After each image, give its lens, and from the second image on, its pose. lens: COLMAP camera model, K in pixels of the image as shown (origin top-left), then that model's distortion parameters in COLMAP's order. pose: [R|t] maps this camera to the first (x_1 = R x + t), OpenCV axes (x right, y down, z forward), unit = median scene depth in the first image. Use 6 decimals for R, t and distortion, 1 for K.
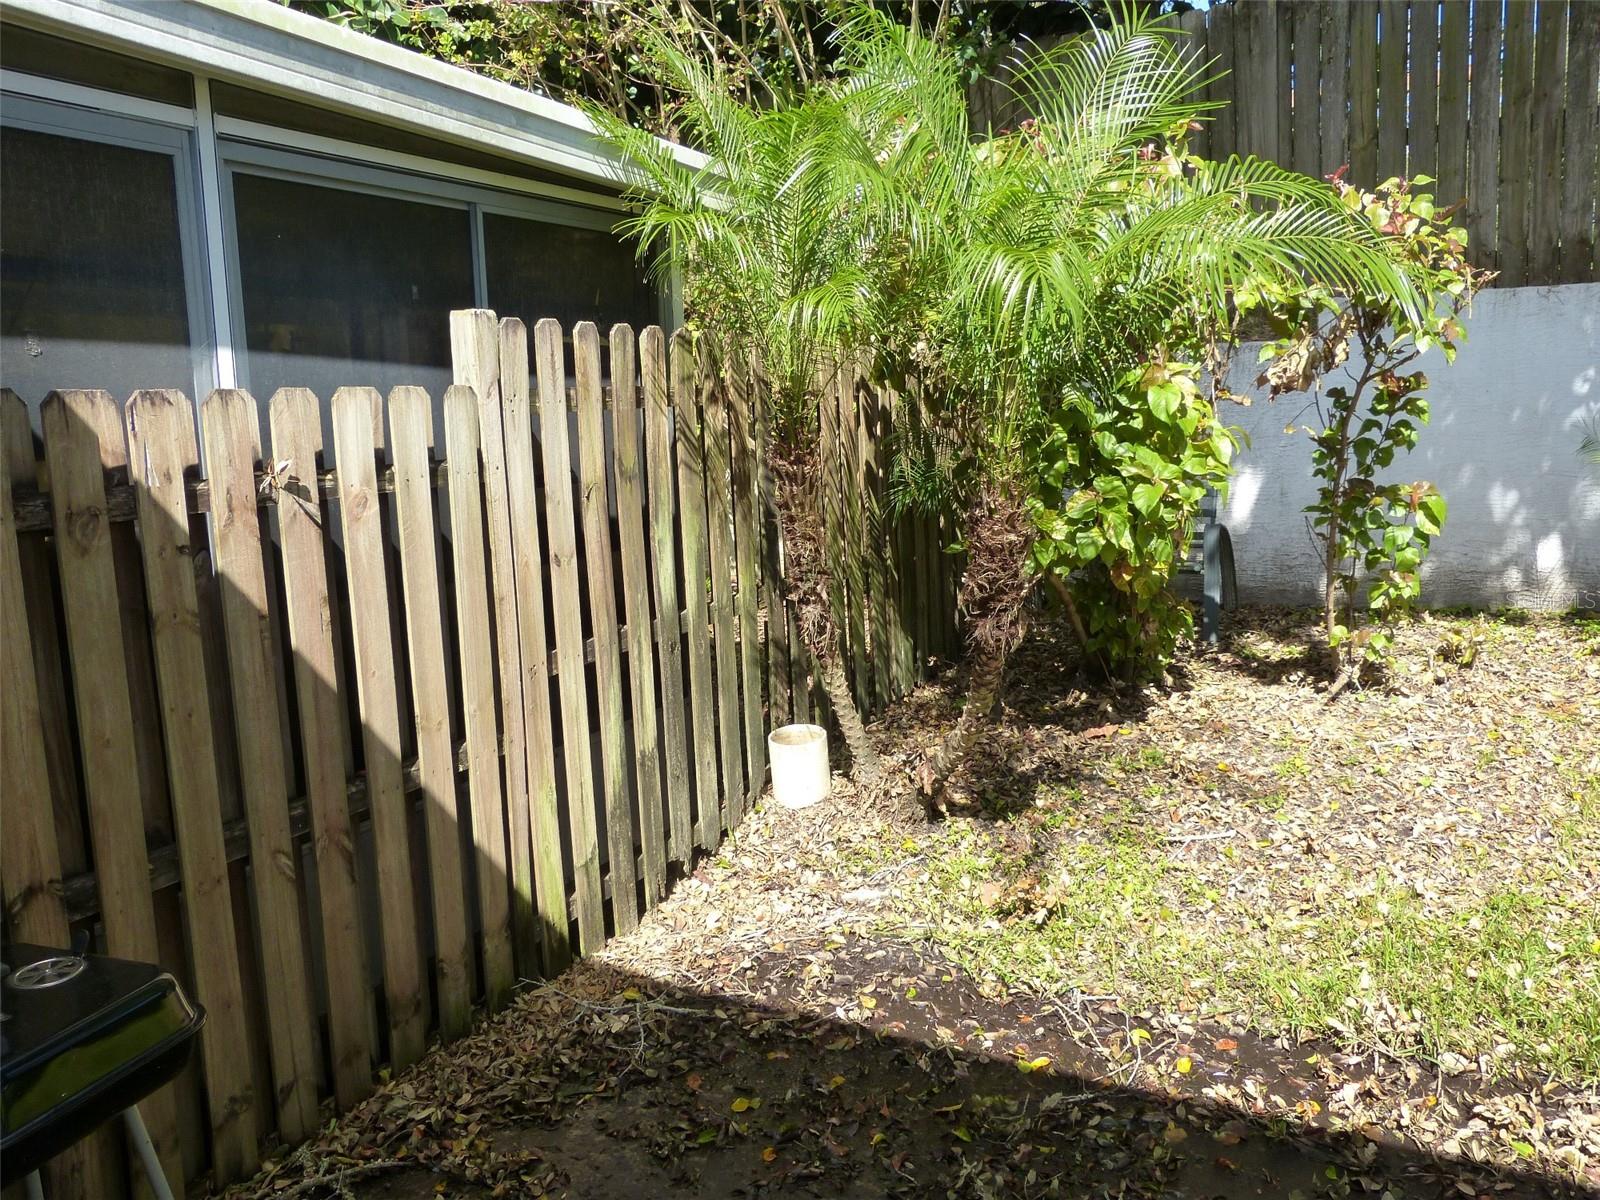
lens RADIAL K [[1296.1, 0, 804.1], [0, 1296.1, 595.9], [0, 0, 1]] dist [0.008572, 0.012409]
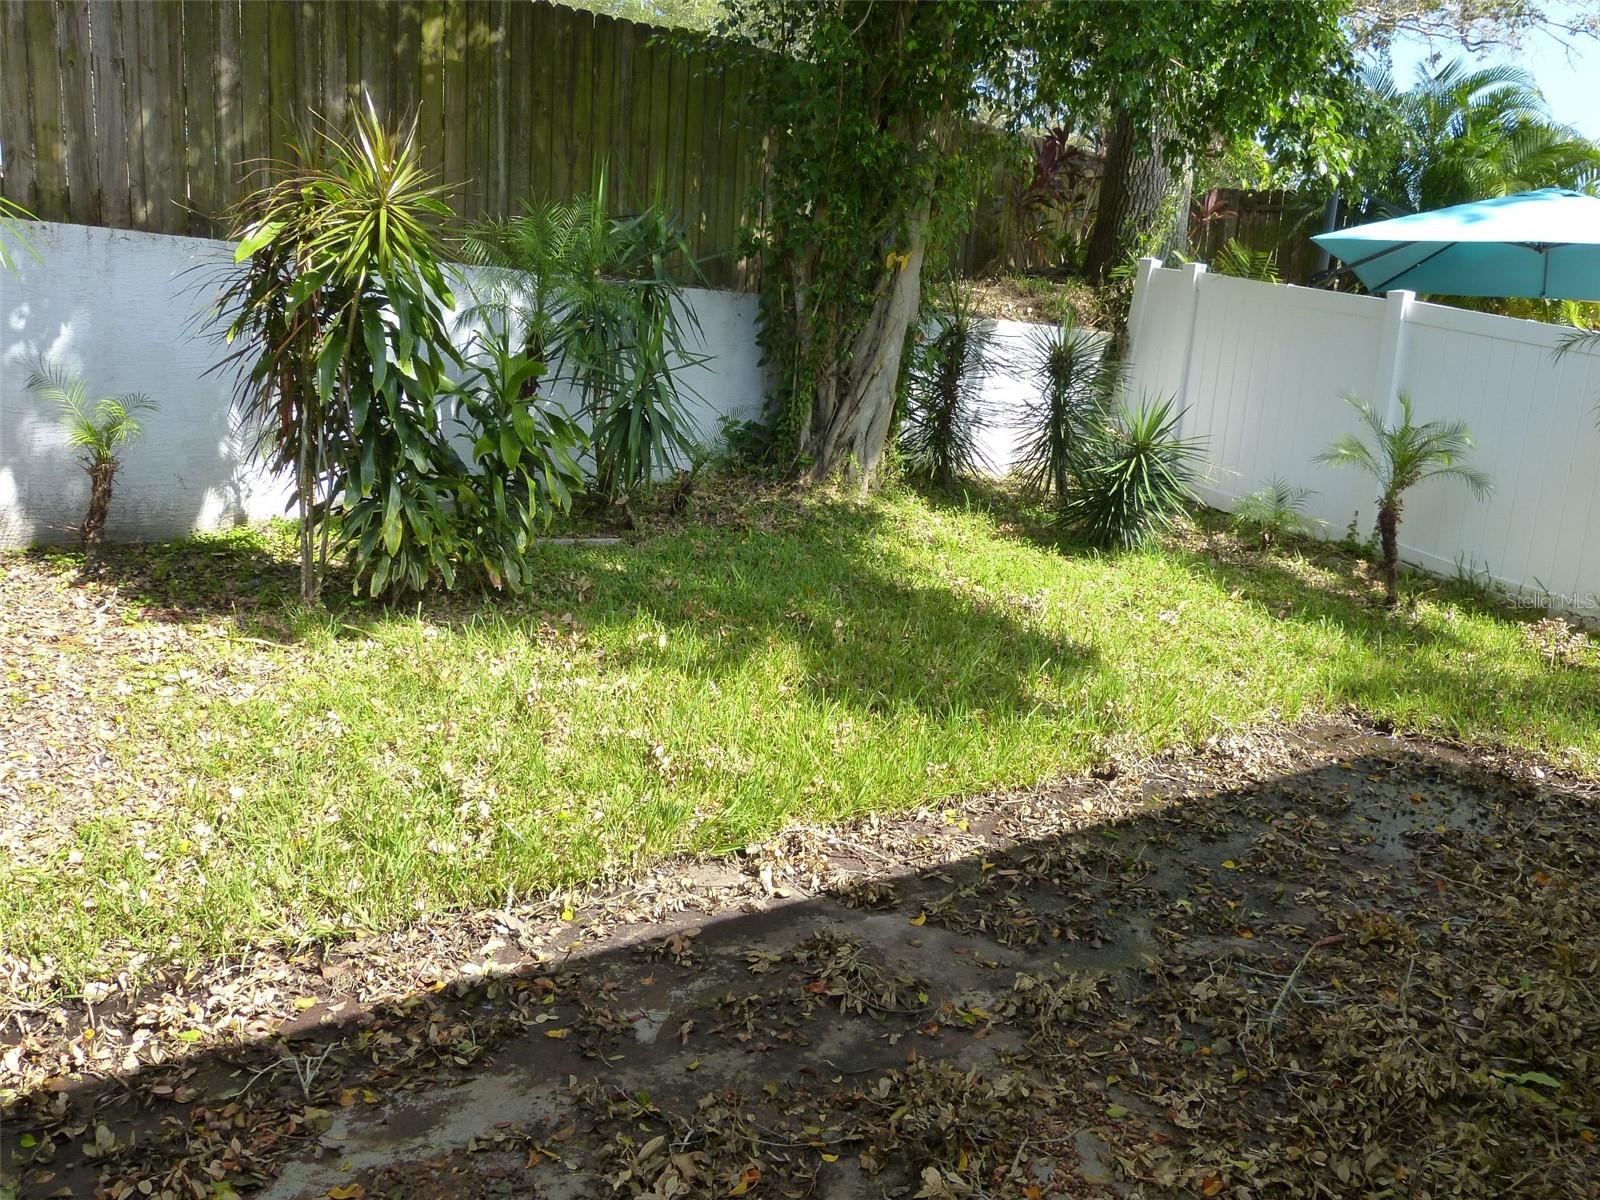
lens RADIAL K [[1296.1, 0, 806.1], [0, 1296.1, 600.2], [0, 0, 1]] dist [0.008572, 0.012409]
pose [[0.444887, -0.108420, 0.889000, -0.126264], [0.062803, 0.993978, 0.089794, -0.001824], [-0.893382, 0.015884, 0.449017, 0.043298]]
